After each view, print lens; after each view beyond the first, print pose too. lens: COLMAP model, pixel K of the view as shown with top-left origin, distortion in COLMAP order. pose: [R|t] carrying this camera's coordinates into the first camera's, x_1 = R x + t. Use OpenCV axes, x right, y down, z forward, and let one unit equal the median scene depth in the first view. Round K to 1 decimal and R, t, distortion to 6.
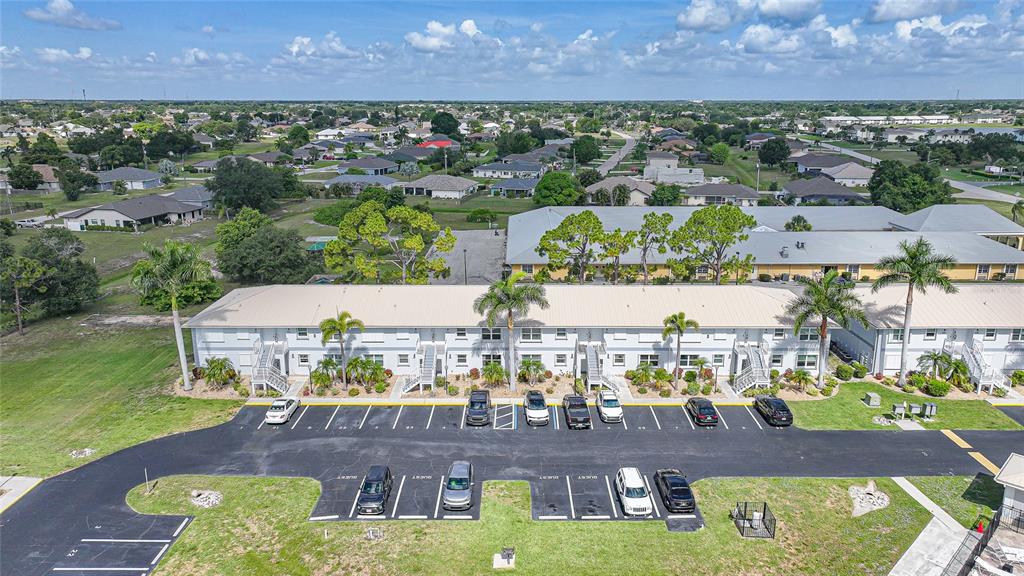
lens RADIAL K [[711.5, 0, 512.0], [0, 711.5, 288.0], [0, 0, 1]] dist [0.002717, 0.003221]
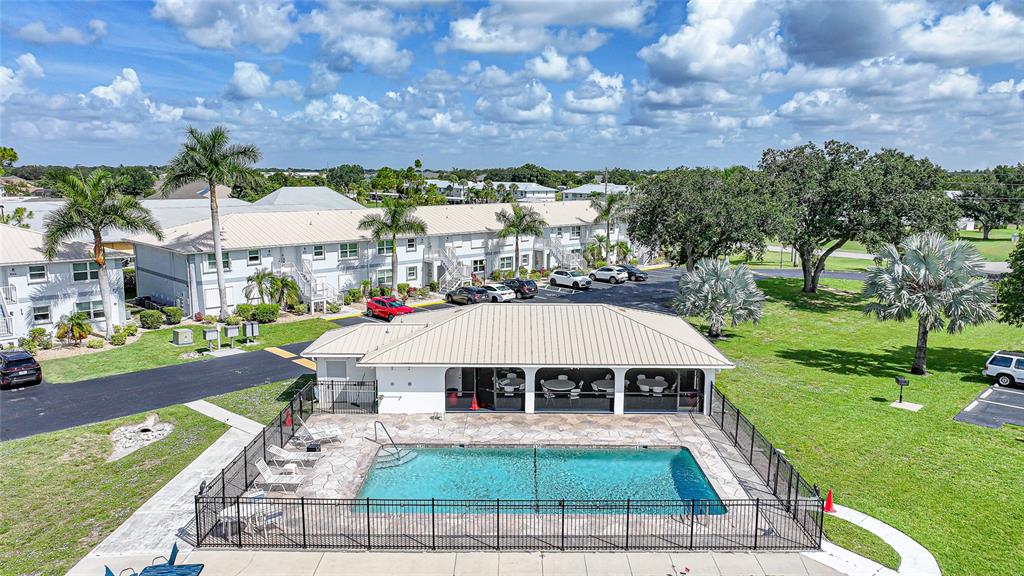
lens RADIAL K [[719.9, 0, 512.0], [0, 719.9, 288.0], [0, 0, 1]] dist [0.005076, 0.005152]
pose [[0.705077, -0.103172, 0.701585, 0.215884], [0.172884, 0.984516, -0.028966, 0.176954], [-0.687733, 0.141716, 0.711997, 0.215327]]
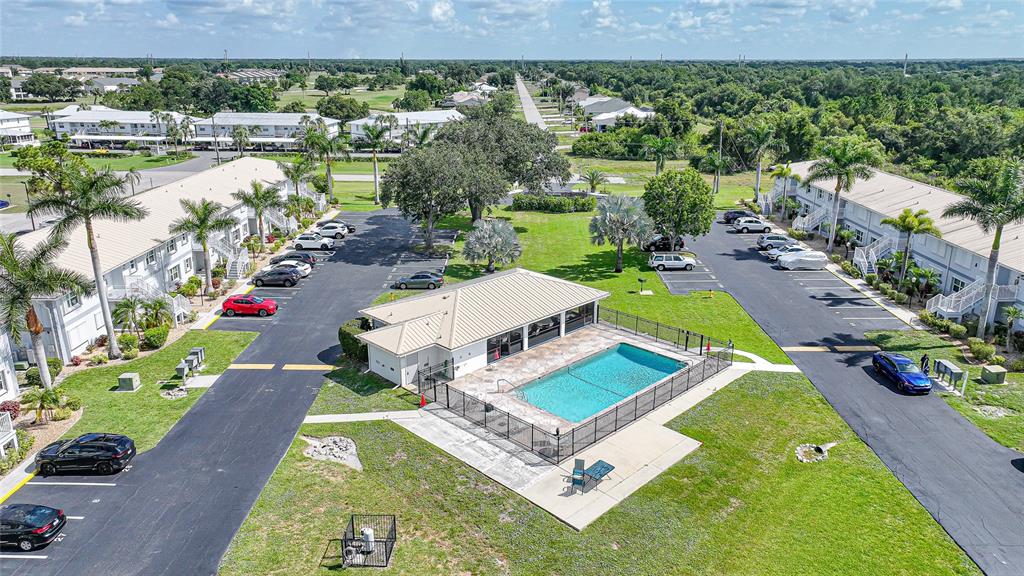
lens RADIAL K [[719.9, 0, 512.0], [0, 719.9, 288.0], [0, 0, 1]] dist [0.005076, 0.005152]
pose [[-0.003500, -0.298428, 0.954426, -0.170983], [0.255057, 0.922598, 0.289411, -0.045955], [-0.966920, 0.244446, 0.072887, 0.508792]]
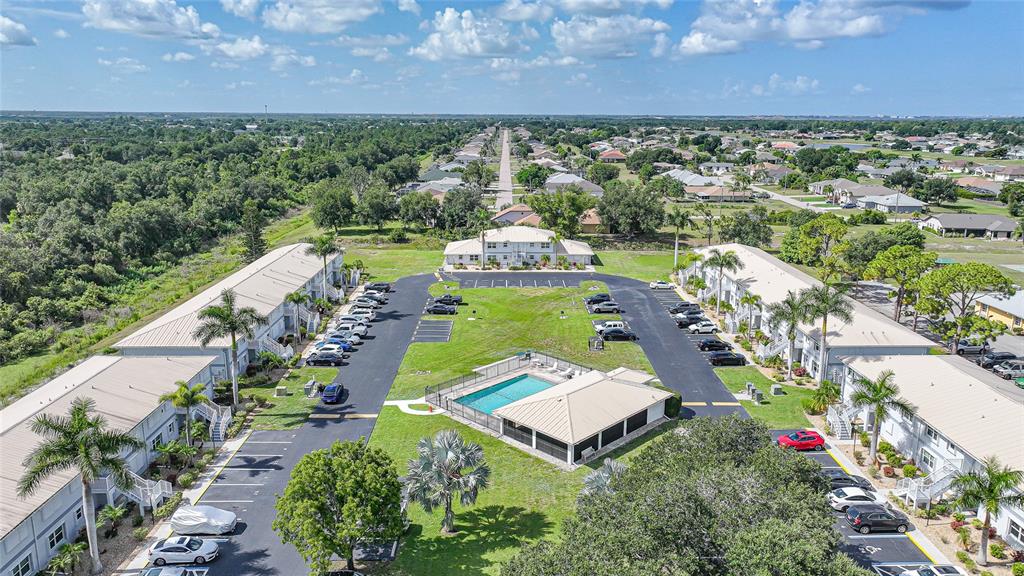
lens RADIAL K [[711.5, 0, 512.0], [0, 711.5, 288.0], [0, 0, 1]] dist [0.002717, 0.003221]
pose [[0.014250, 0.239735, -0.970734, 1.622393], [-0.261058, 0.938052, 0.227832, -0.180495], [0.965218, 0.250171, 0.075952, 0.362180]]
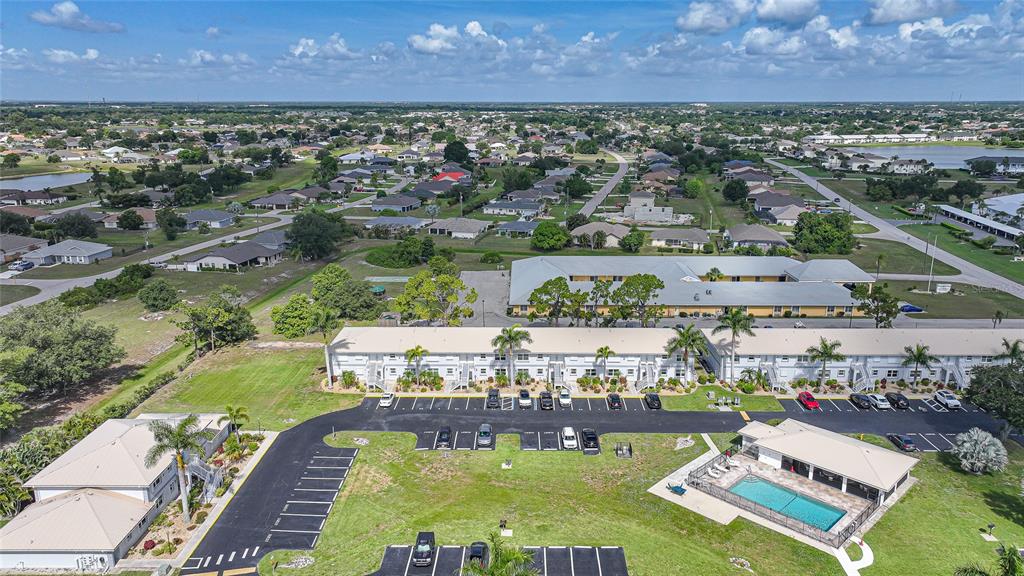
lens RADIAL K [[713.5, 0, 512.0], [0, 713.5, 288.0], [0, 0, 1]] dist [0.008893, 0.008570]
pose [[0.999978, 0.002617, -0.006070, 0.010502], [-0.002619, 0.999997, -0.000313, -0.106692], [0.006069, 0.000329, 0.999982, -0.769694]]
